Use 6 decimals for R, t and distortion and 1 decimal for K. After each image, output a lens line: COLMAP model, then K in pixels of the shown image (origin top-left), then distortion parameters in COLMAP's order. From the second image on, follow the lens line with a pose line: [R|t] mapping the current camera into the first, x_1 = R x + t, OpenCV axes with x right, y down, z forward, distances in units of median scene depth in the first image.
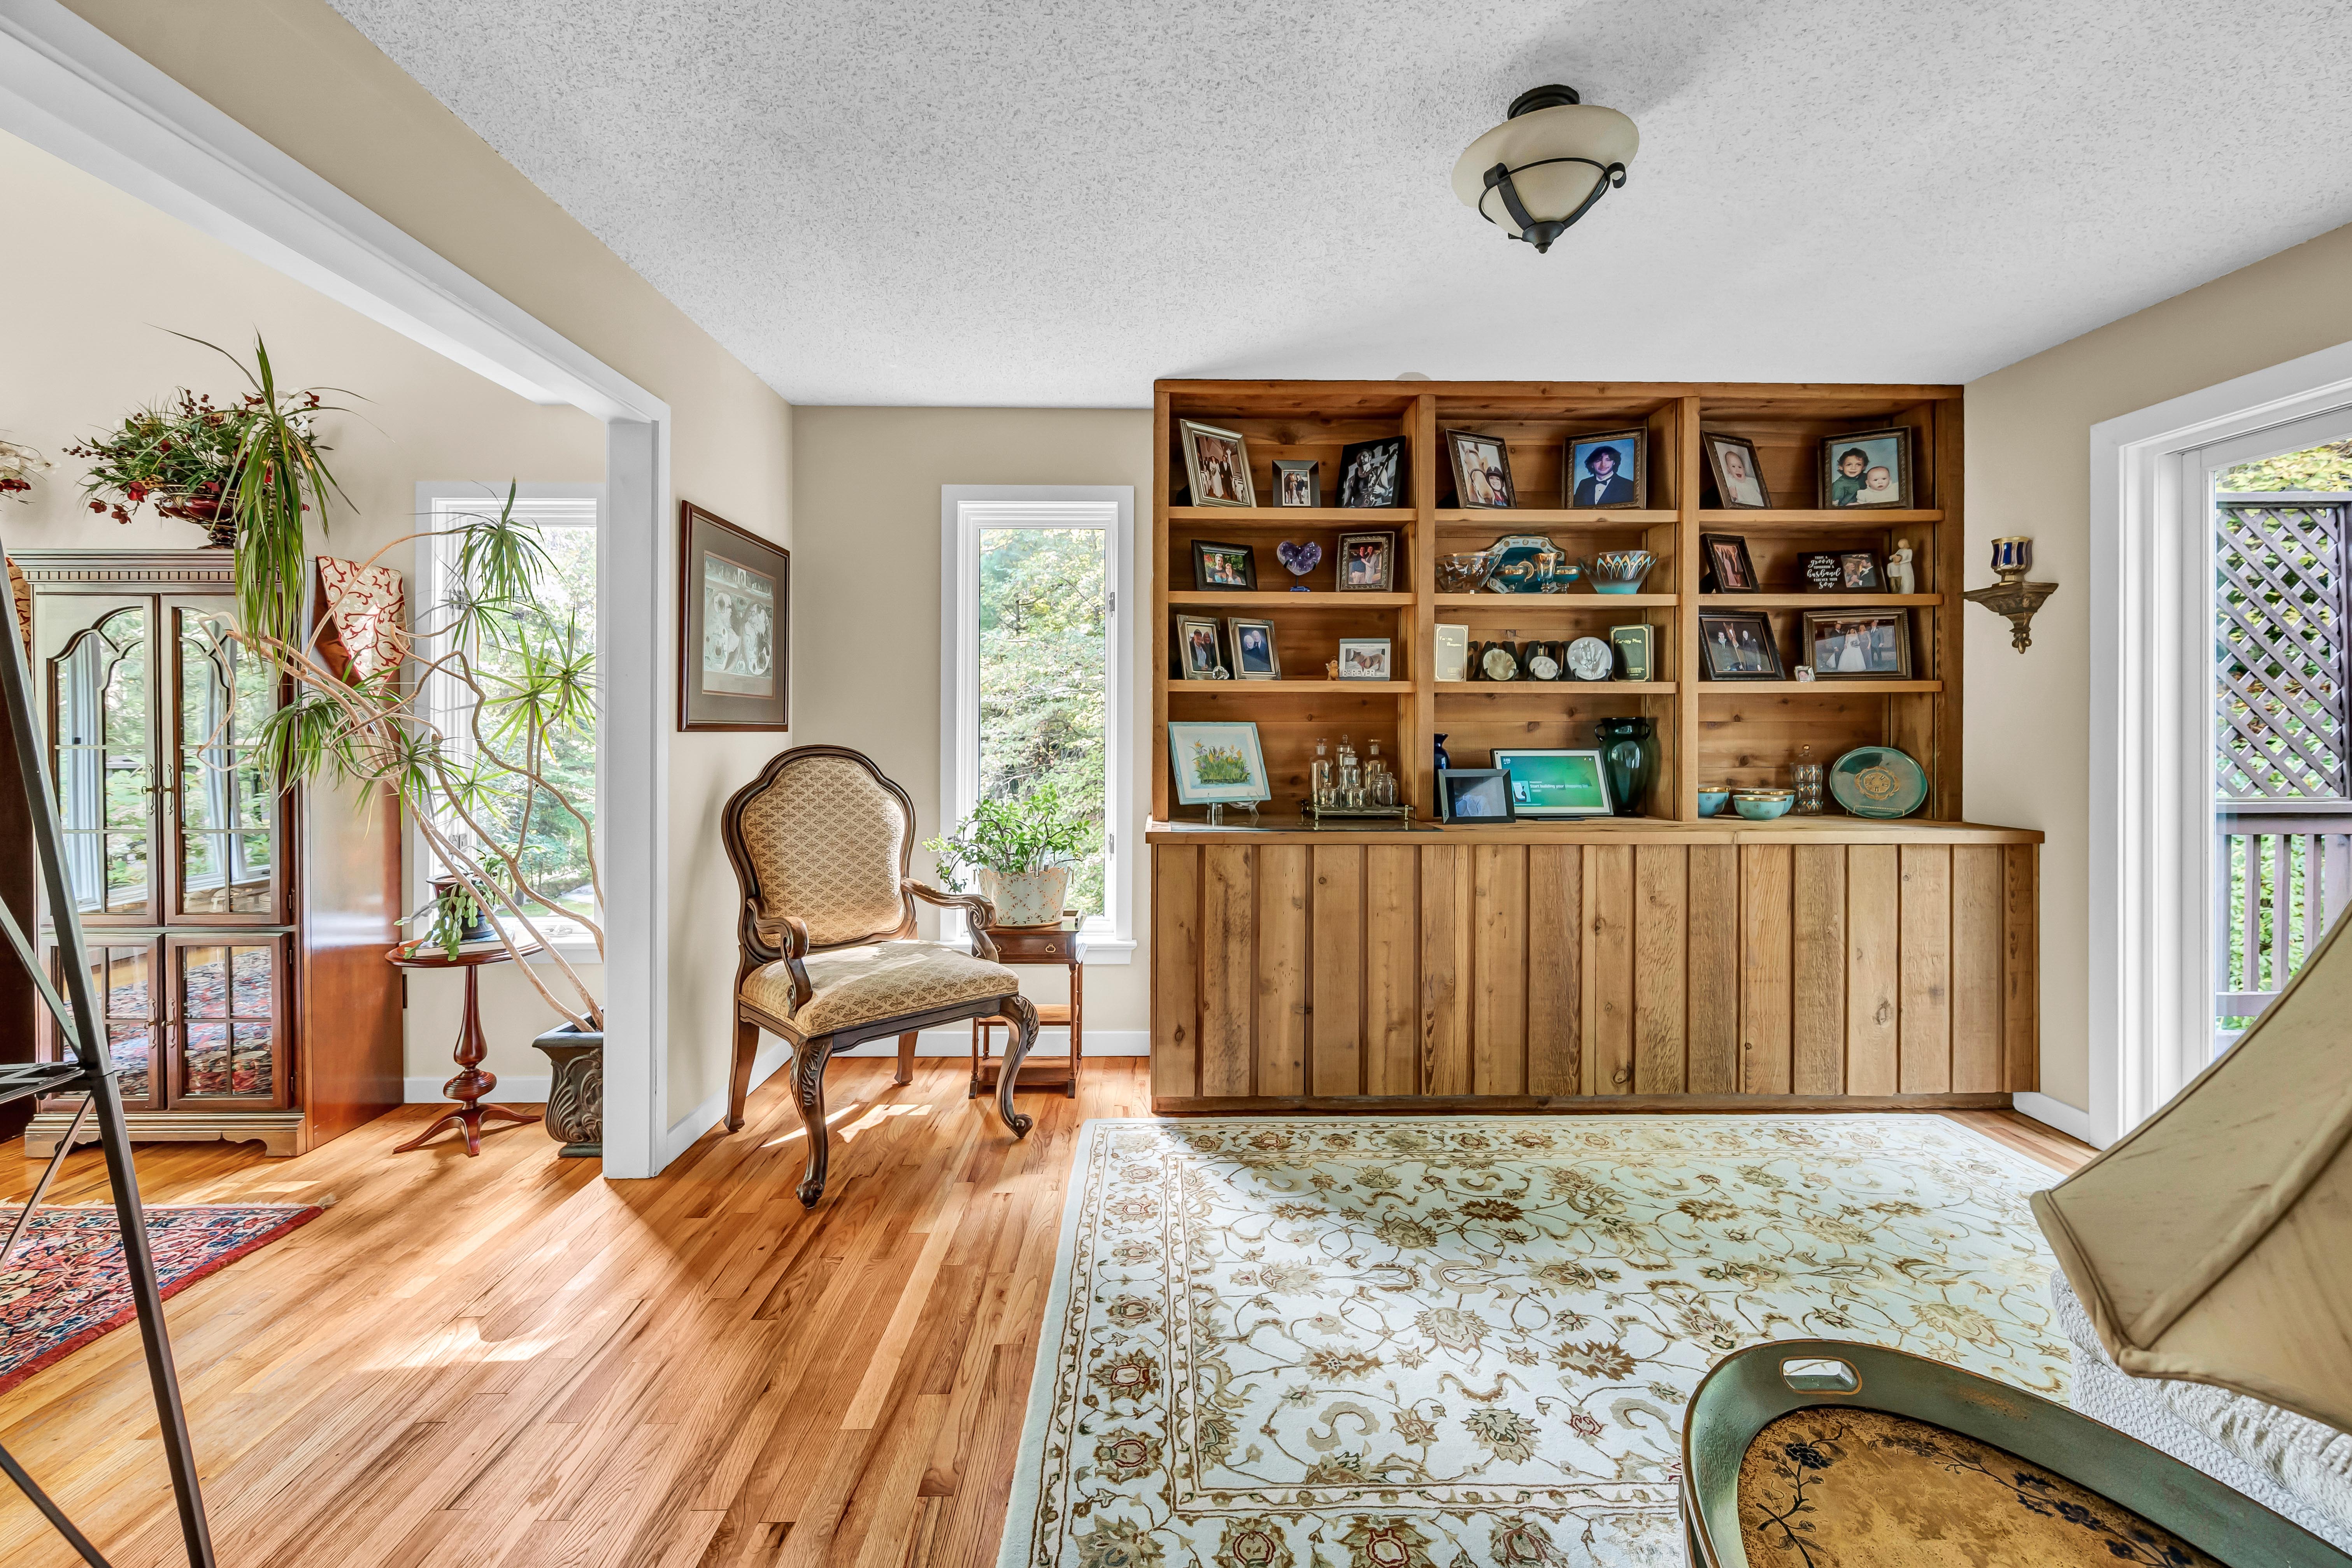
lens RADIAL K [[965.8, 0, 1175.7], [0, 965.8, 734.5], [0, 0, 1]] dist [-0.000834, 0.000351]
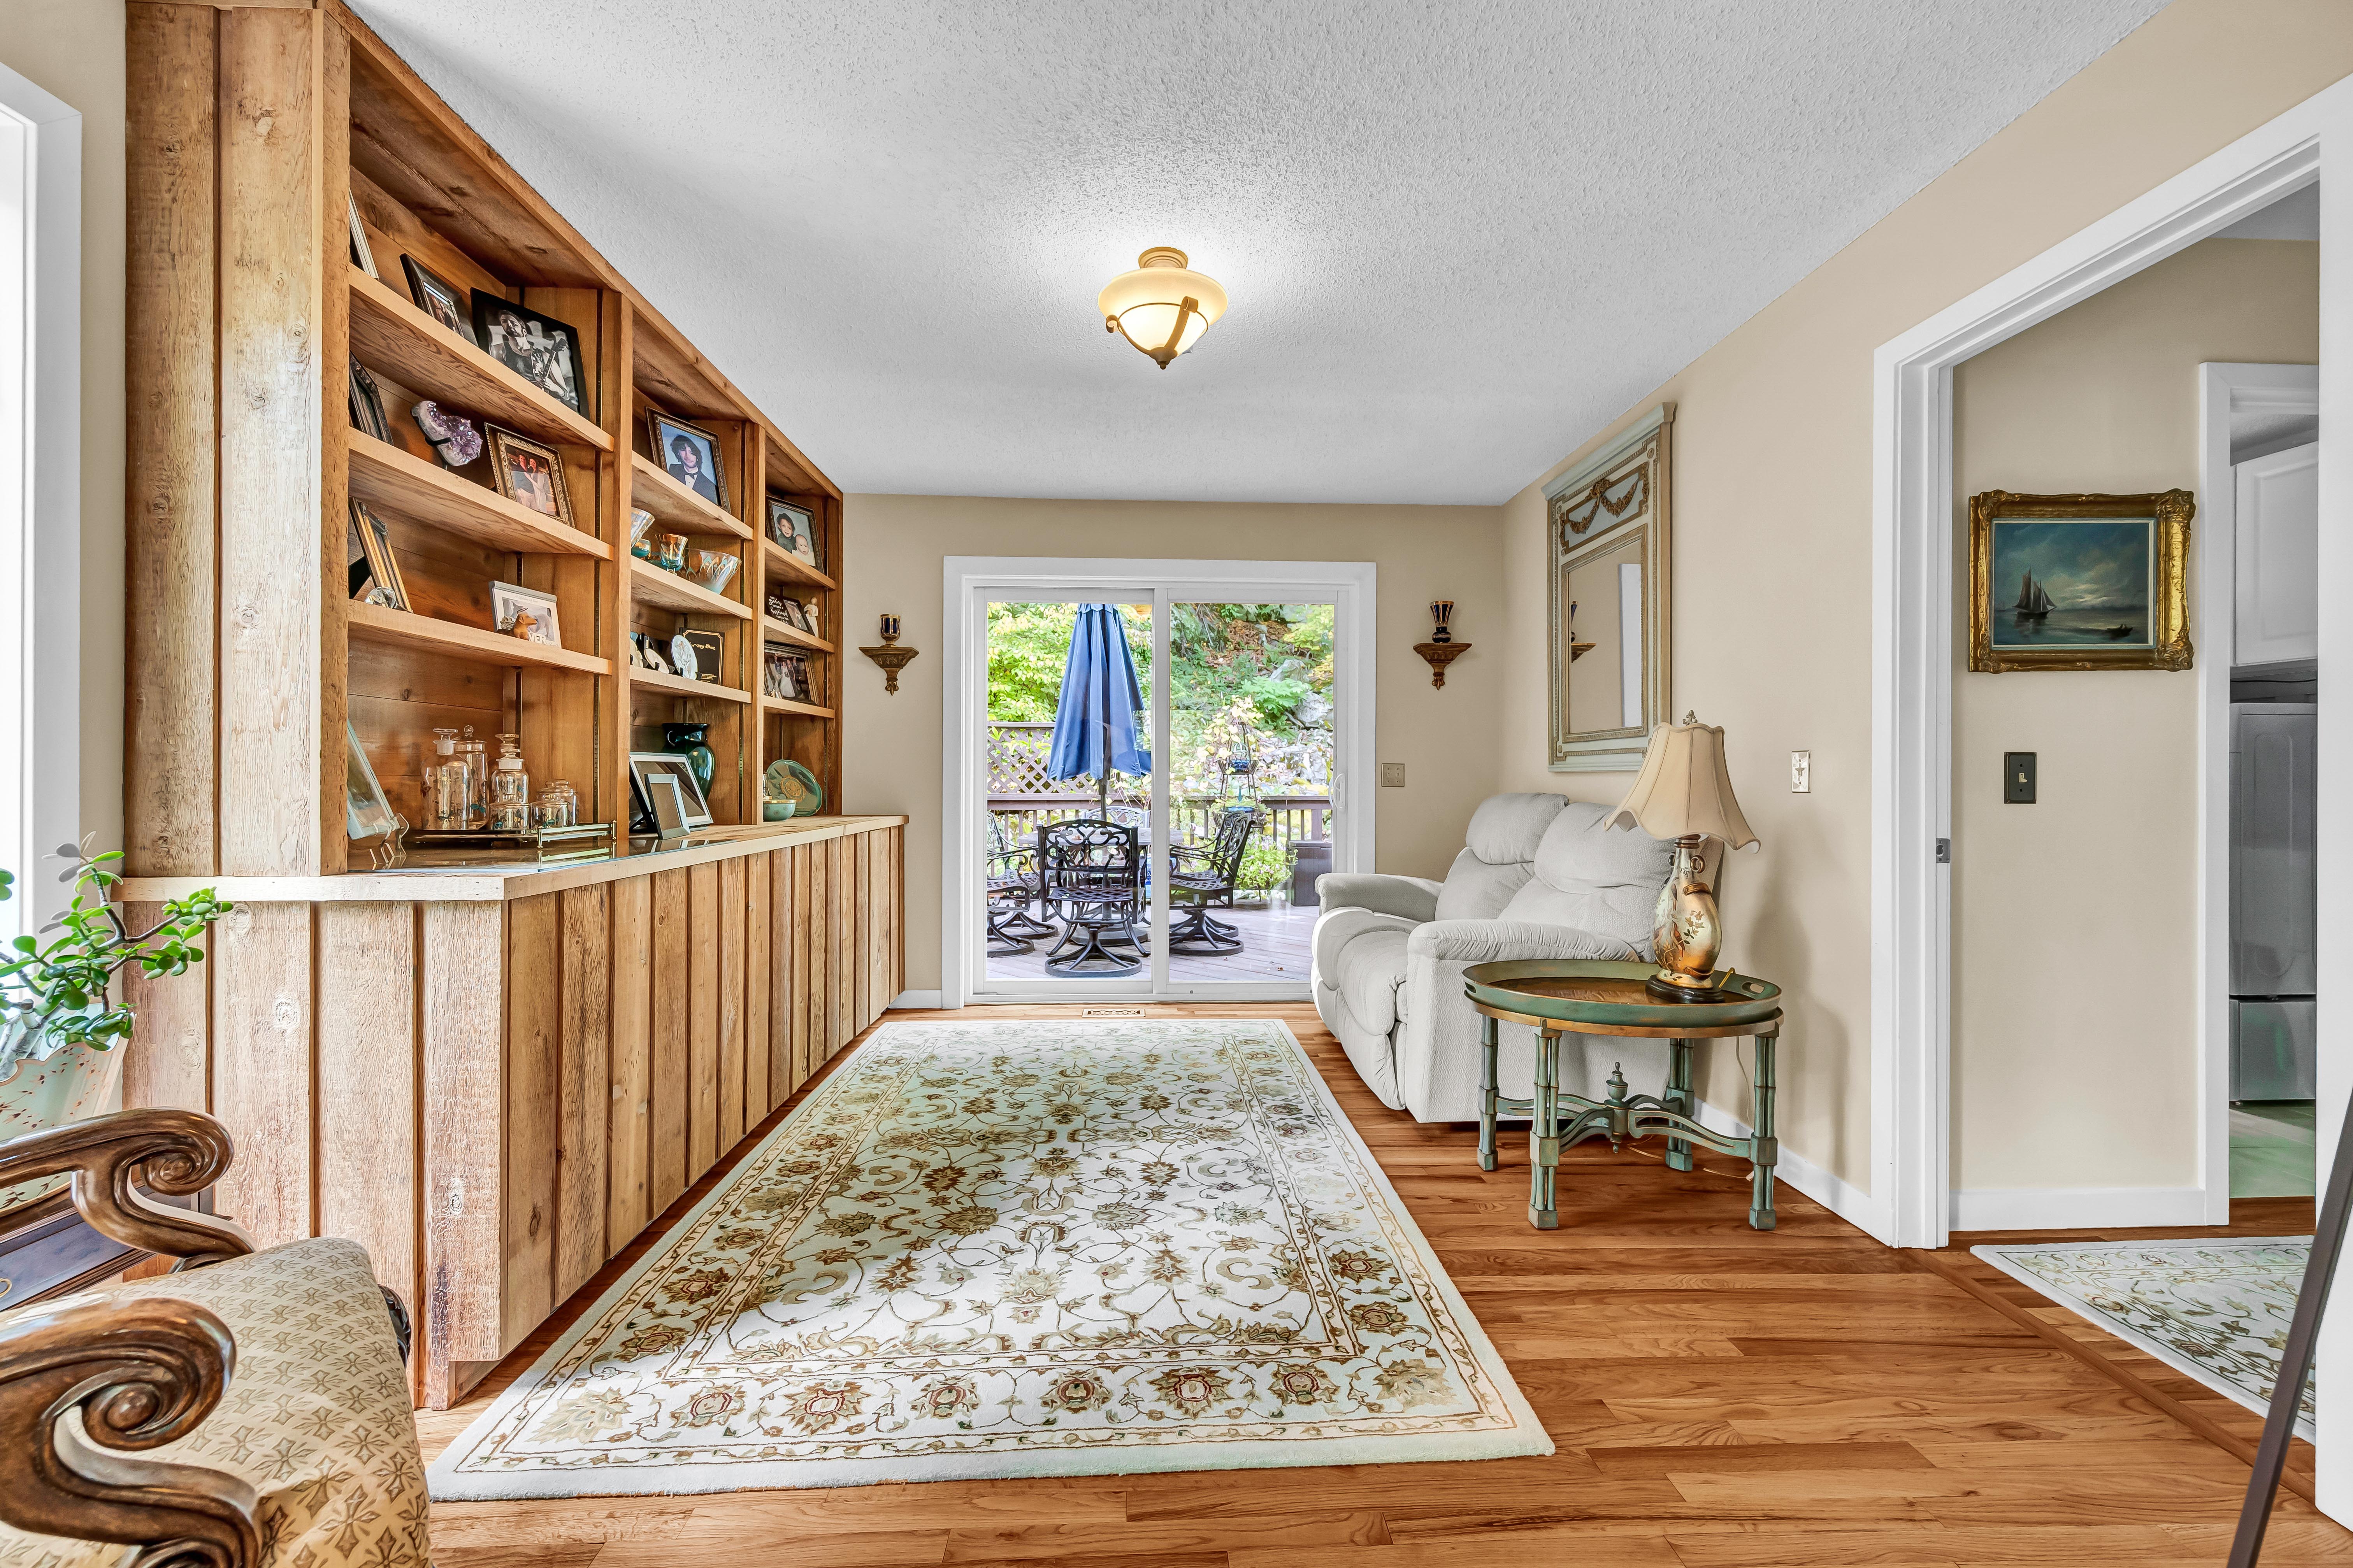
lens RADIAL K [[937.1, 0, 1181.6], [0, 937.1, 785.5], [0, 0, 1]] dist [0.001440, 0.000128]
pose [[-0.047385, -0.007158, 0.998851, -0.681626], [0.001273, 0.999973, 0.007227, 0.052417], [-0.998876, 0.001614, -0.047375, 0.754531]]
